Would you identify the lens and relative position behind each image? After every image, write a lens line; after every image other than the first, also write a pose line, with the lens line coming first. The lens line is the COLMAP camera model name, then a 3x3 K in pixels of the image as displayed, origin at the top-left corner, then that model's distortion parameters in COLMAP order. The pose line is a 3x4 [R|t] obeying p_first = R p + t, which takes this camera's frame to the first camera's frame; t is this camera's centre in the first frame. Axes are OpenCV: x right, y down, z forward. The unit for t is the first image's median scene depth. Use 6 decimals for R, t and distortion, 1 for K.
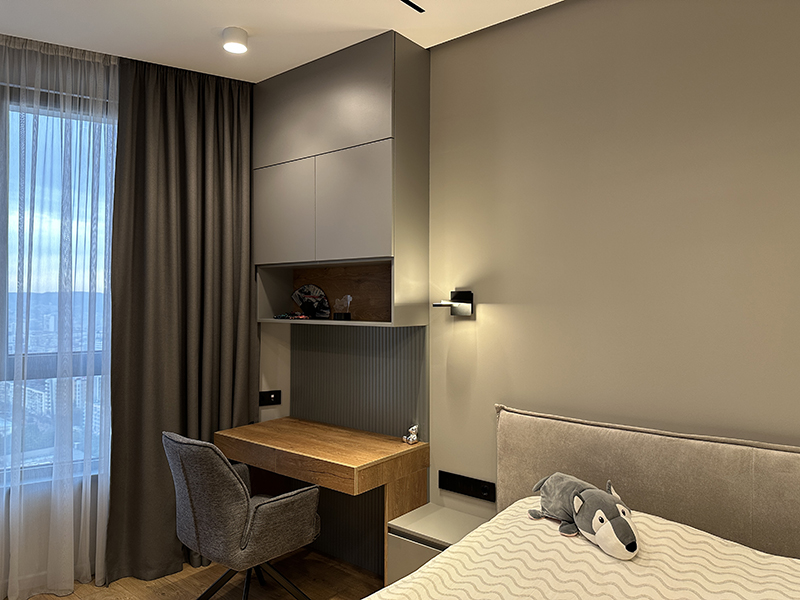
lens RADIAL K [[557.1, 0, 400.0], [0, 557.1, 300.0], [0, 0, 1]] dist [0.033506, -0.037869]
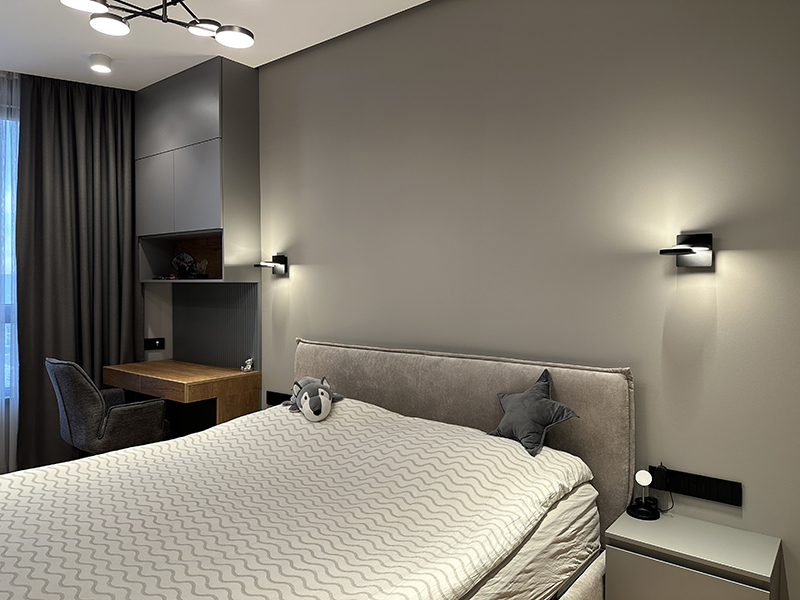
lens RADIAL K [[557.1, 0, 400.0], [0, 557.1, 300.0], [0, 0, 1]] dist [0.033506, -0.037869]
pose [[0.999926, -0.001496, 0.012070, 0.362060], [0.001132, 0.999547, 0.030090, 0.048196], [-0.012109, -0.030074, 0.999474, -0.313596]]
